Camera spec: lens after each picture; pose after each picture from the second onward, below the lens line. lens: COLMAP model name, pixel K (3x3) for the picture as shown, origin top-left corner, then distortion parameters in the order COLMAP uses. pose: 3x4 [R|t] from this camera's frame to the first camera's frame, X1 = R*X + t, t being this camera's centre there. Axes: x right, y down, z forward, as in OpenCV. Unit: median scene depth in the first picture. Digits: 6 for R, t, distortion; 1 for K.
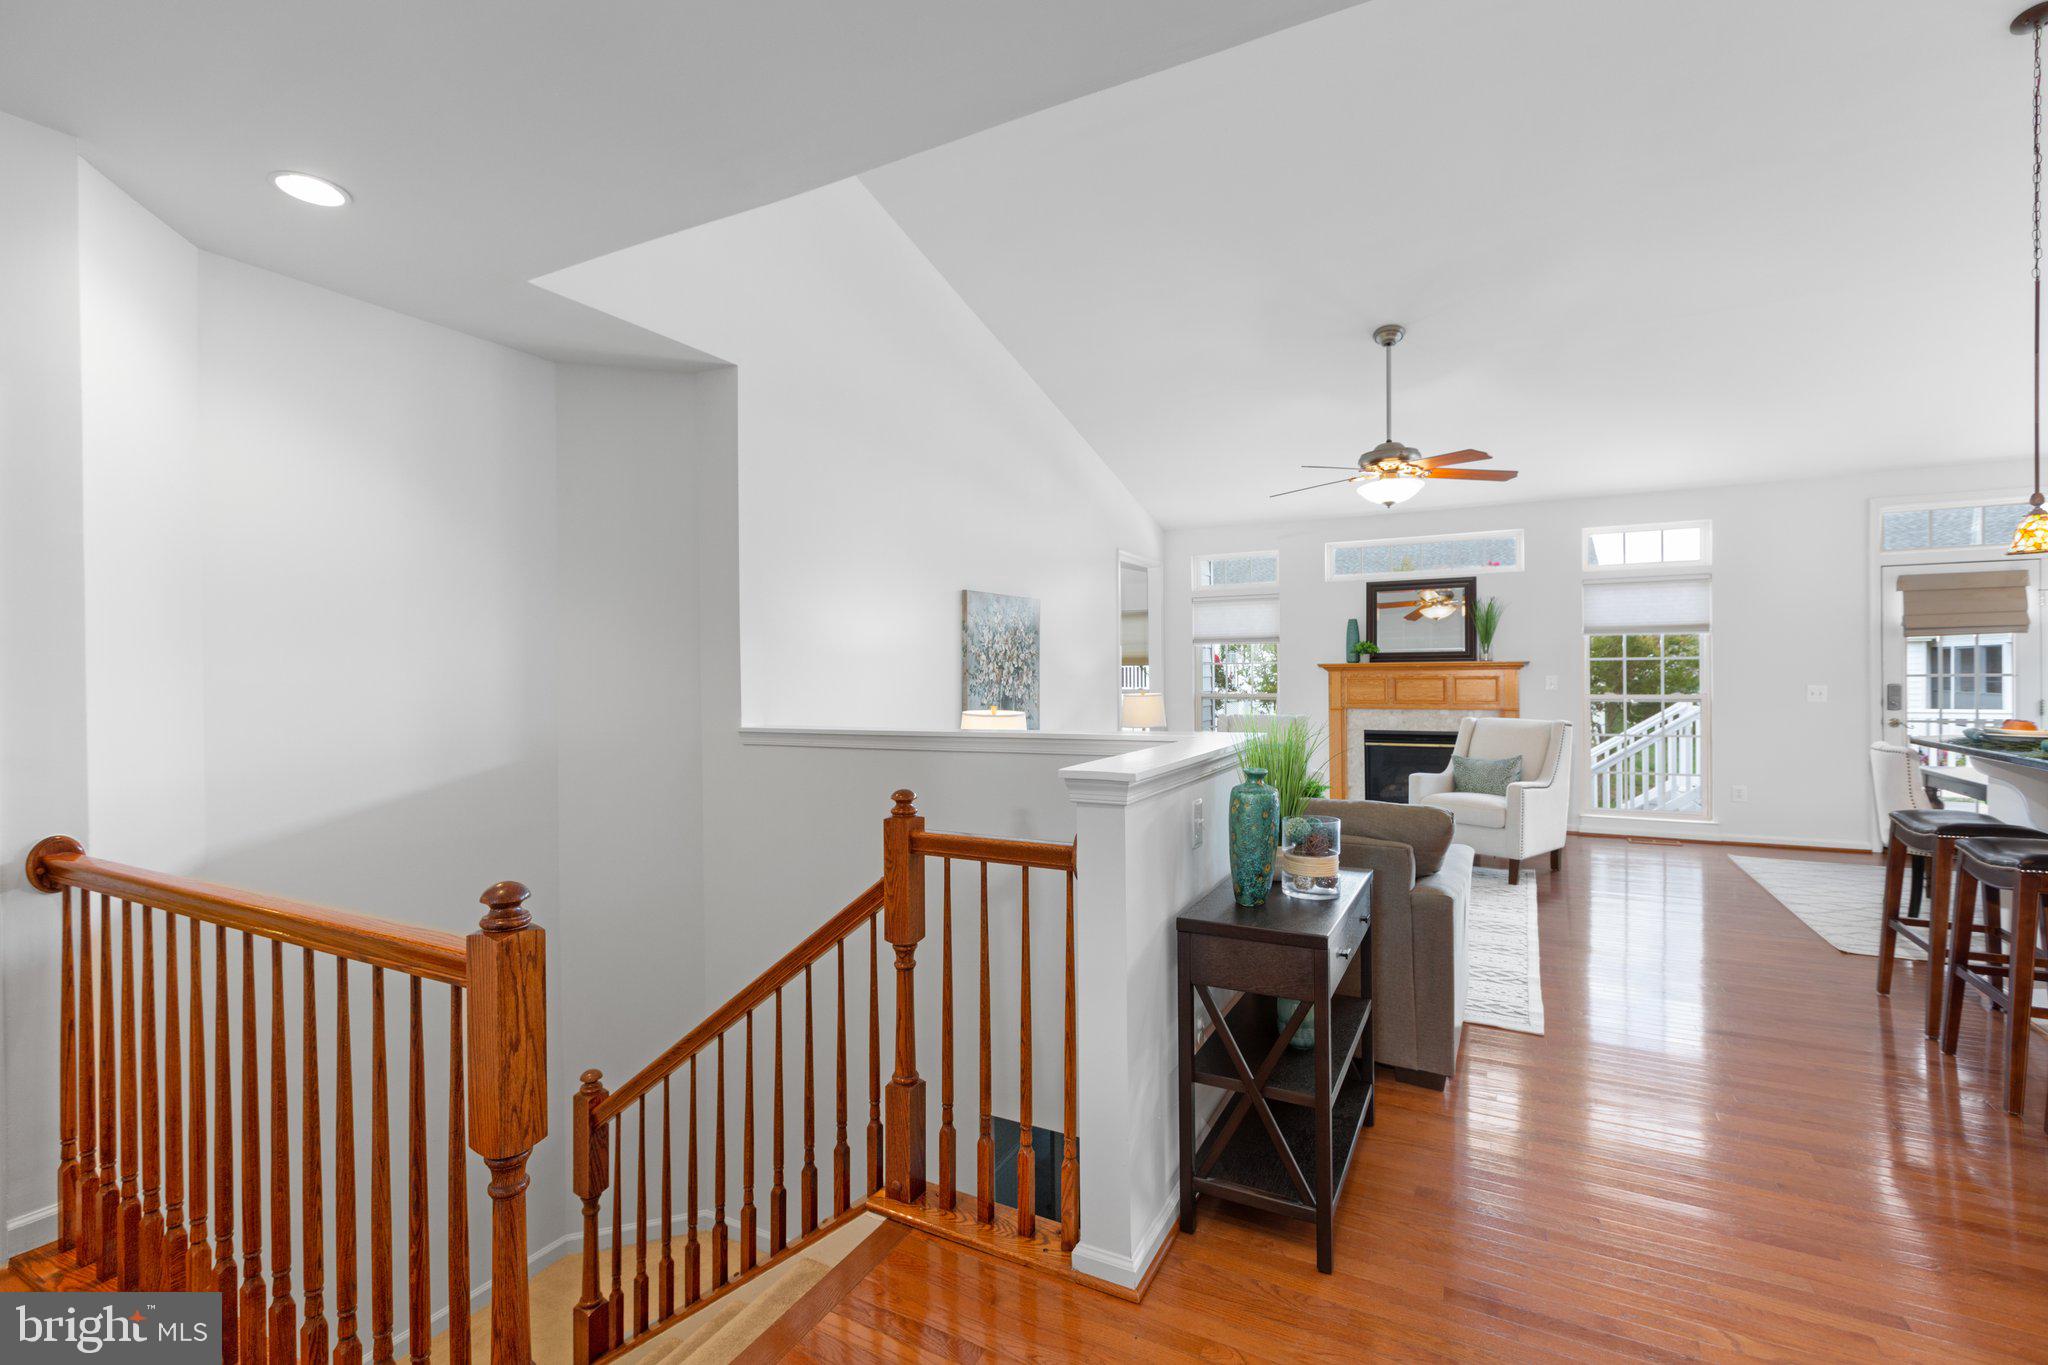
lens RADIAL K [[910.2, 0, 1021.0], [0, 910.2, 668.7], [0, 0, 1]] dist [0.002018, 0.000112]
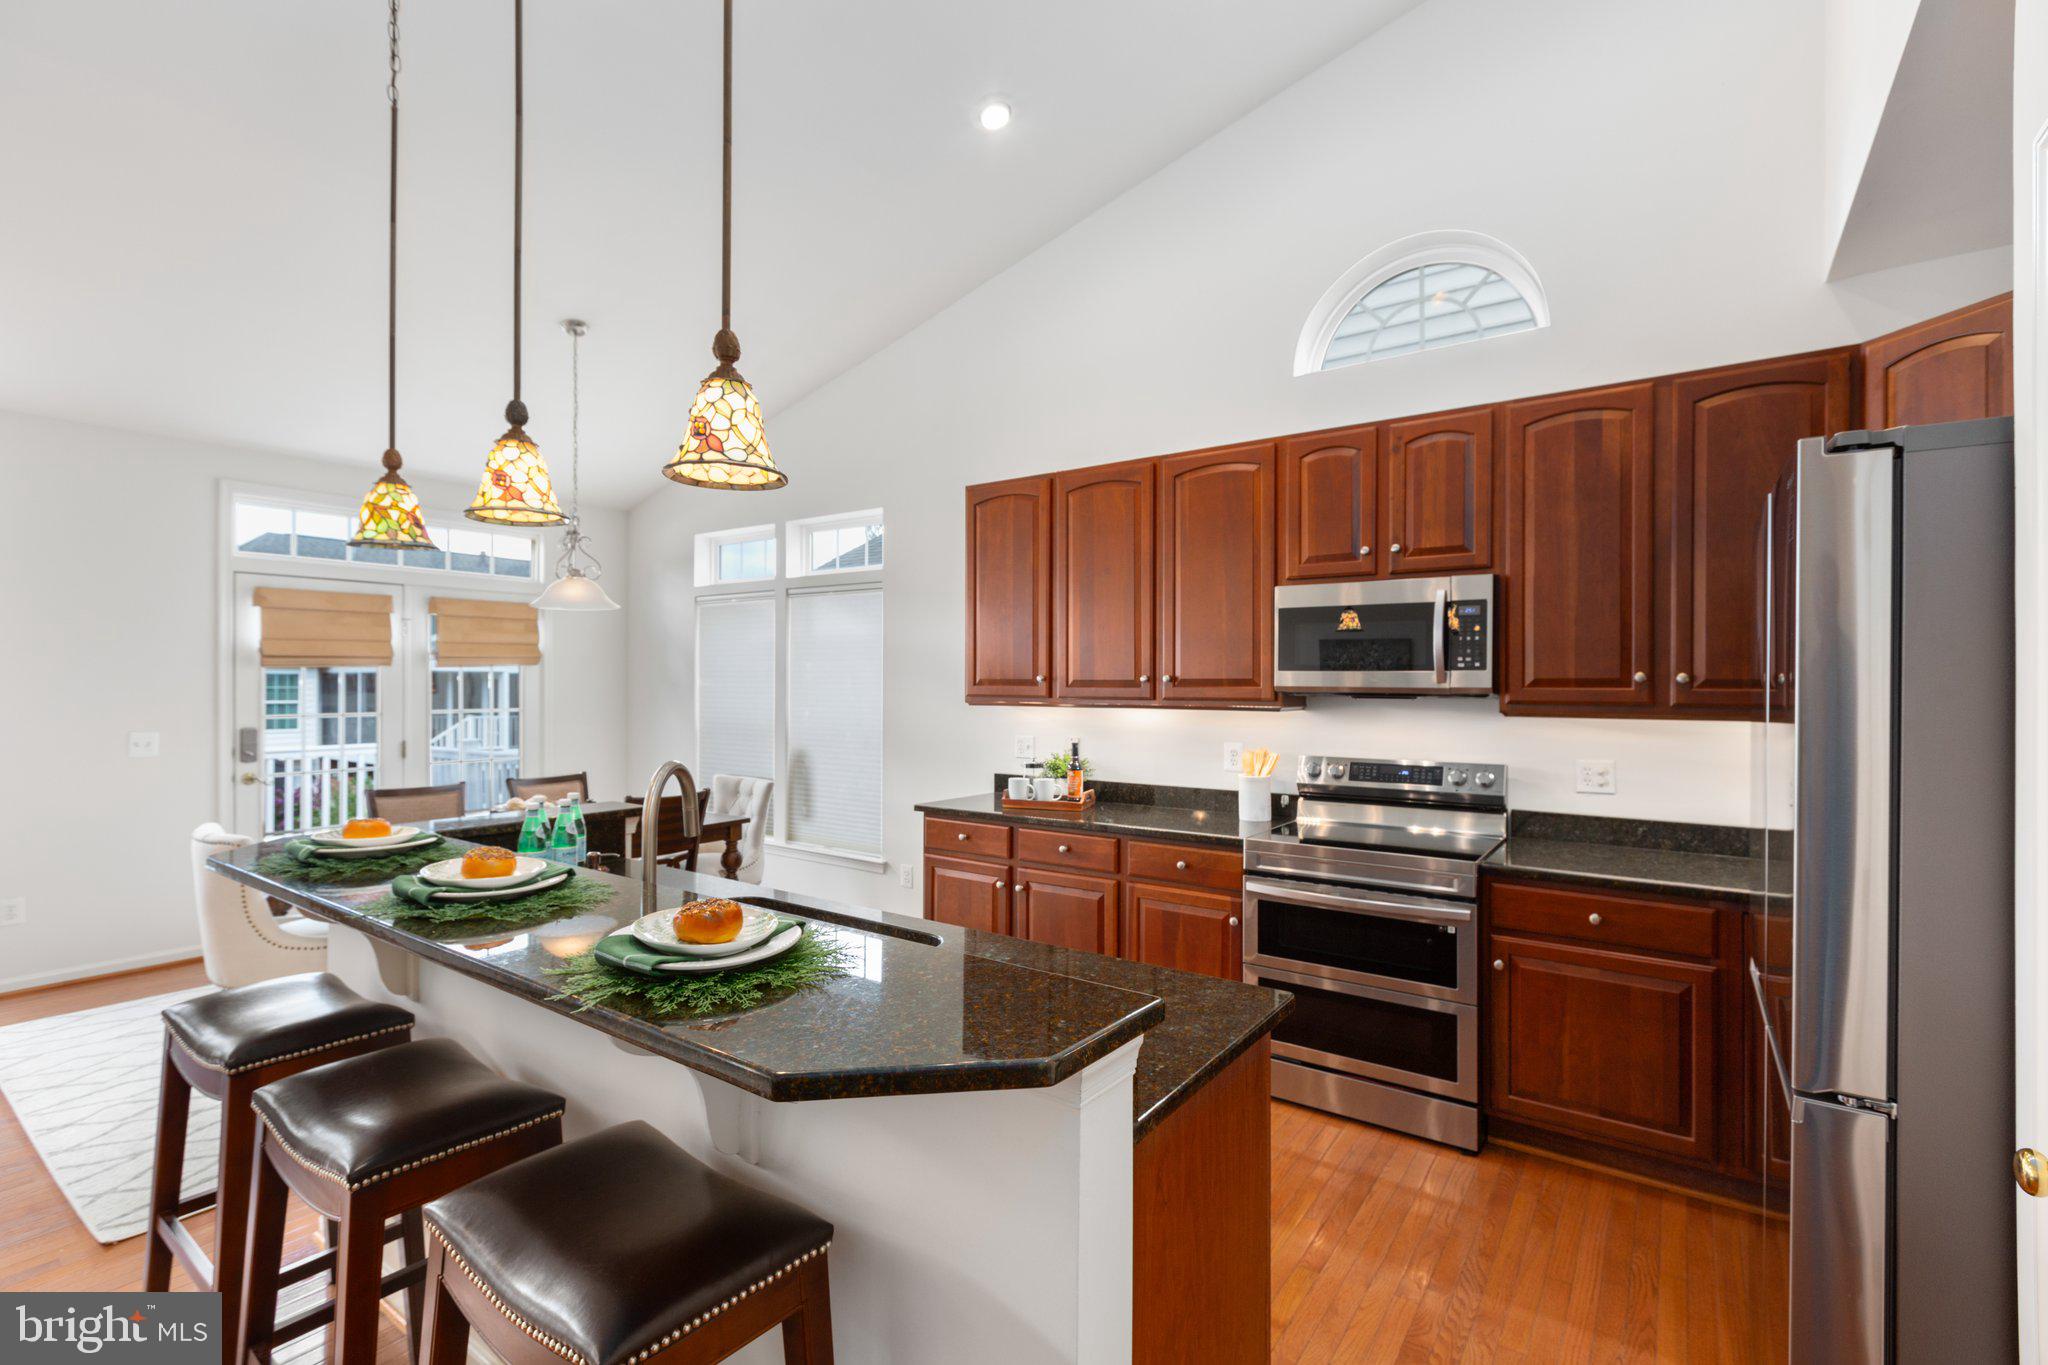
lens RADIAL K [[919.9, 0, 1017.7], [0, 919.9, 687.9], [0, 0, 1]] dist [0.000289, -0.000196]
pose [[0.144054, 0.004081, 0.989561, 0.304459], [-0.004135, 0.999985, -0.003522, -0.017436], [-0.989561, -0.003584, 0.144069, 0.267509]]
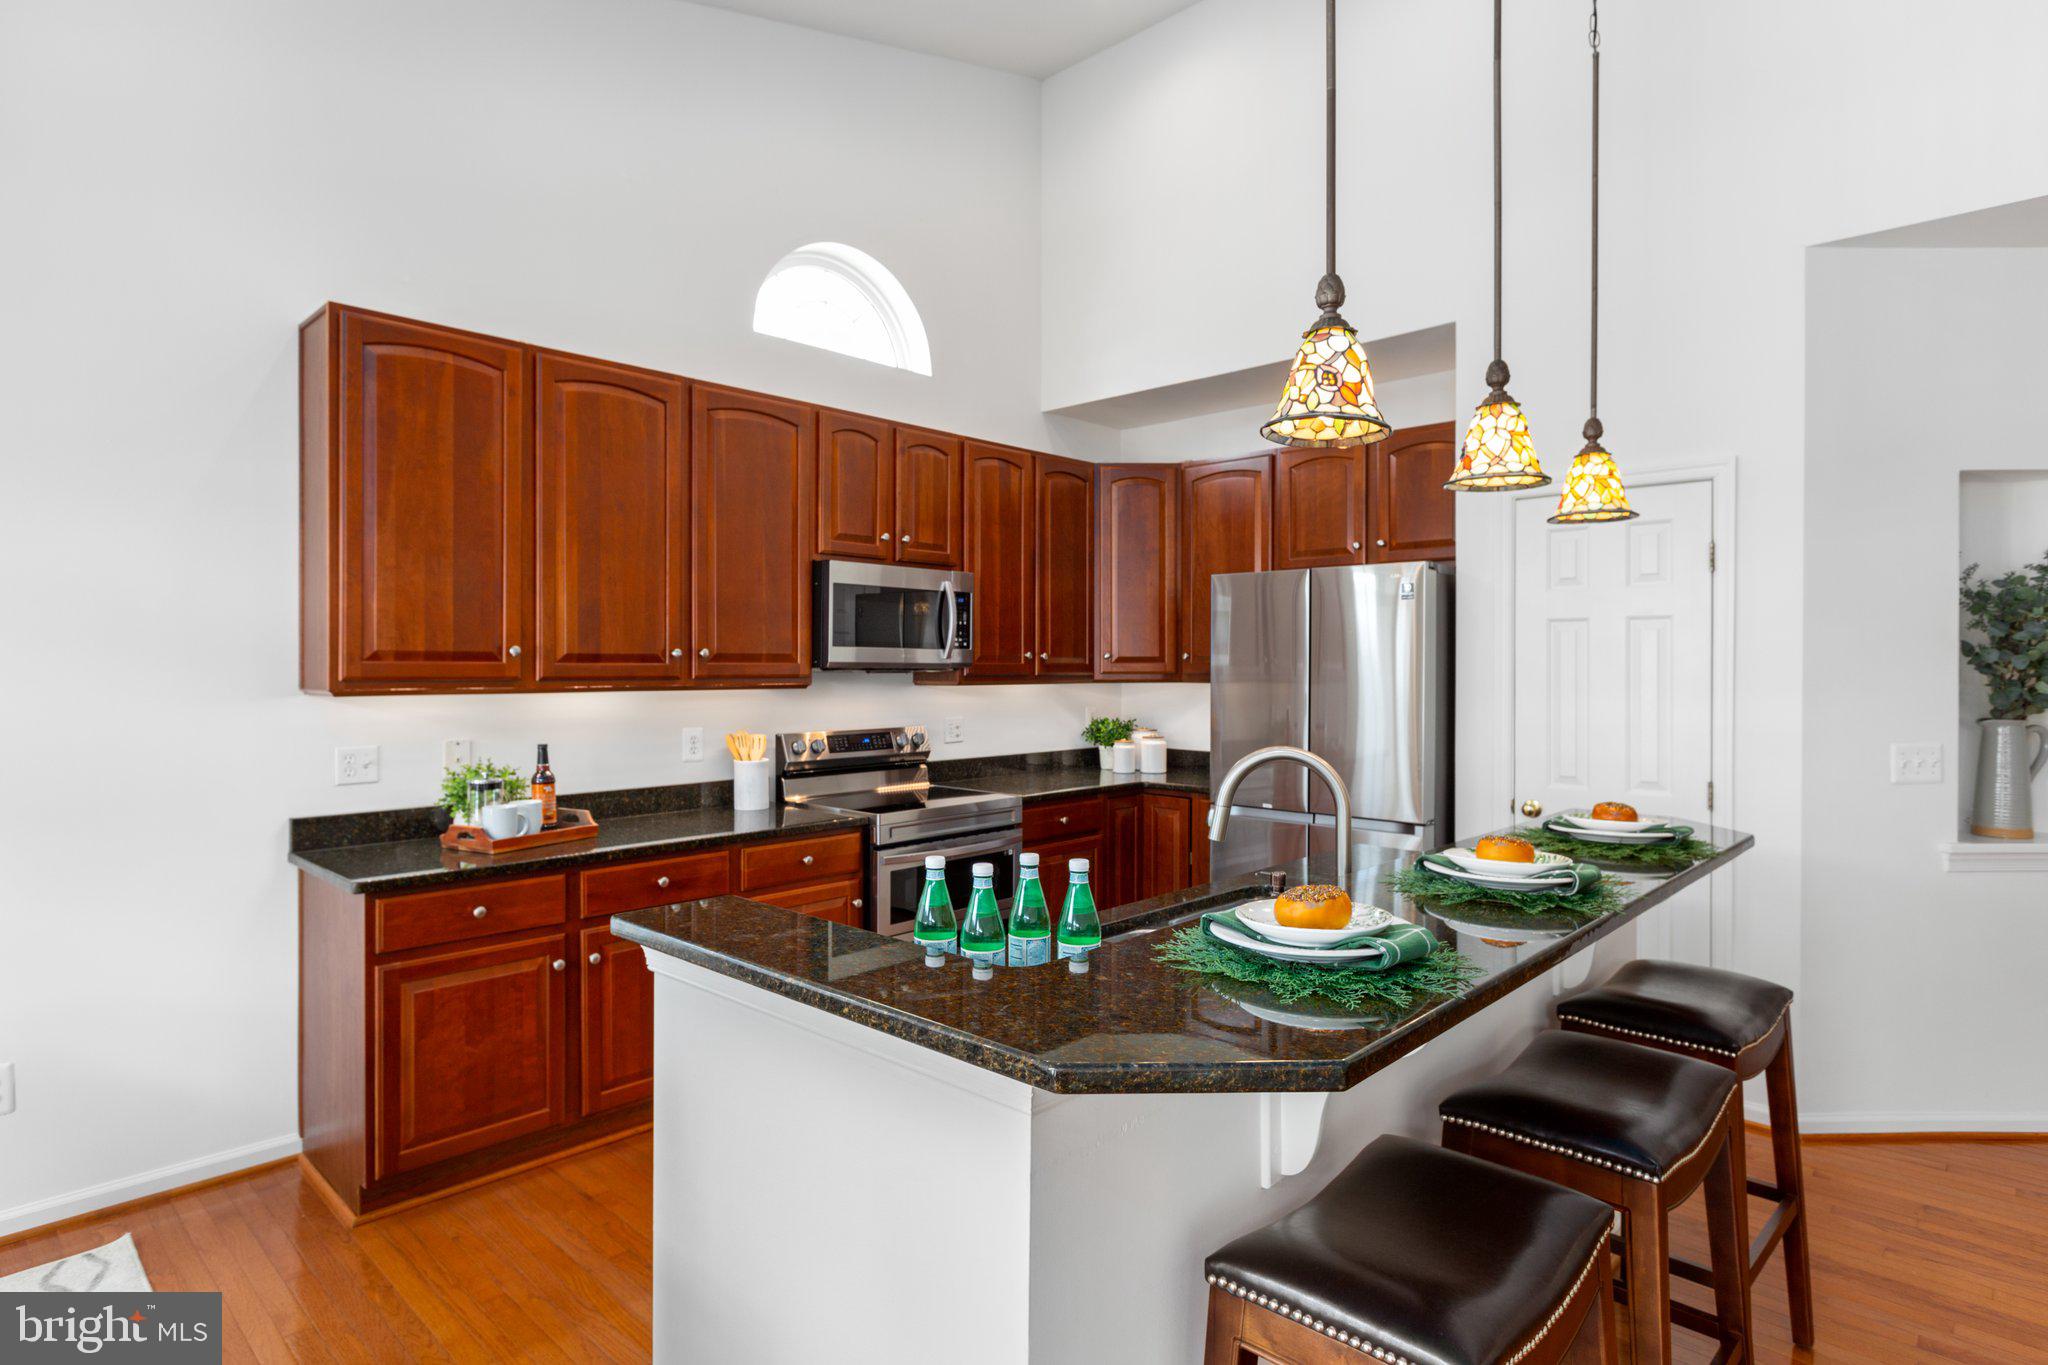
lens RADIAL K [[1116.9, 0, 1024.0], [0, 1116.9, 682.5], [0, 0, 1]] dist [0.022804, -0.000251]
pose [[-0.963912, 0.001099, 0.266220, 0.600402], [0.005312, 0.999872, 0.015109, -0.018361], [-0.266169, 0.015978, -0.963794, 0.817586]]
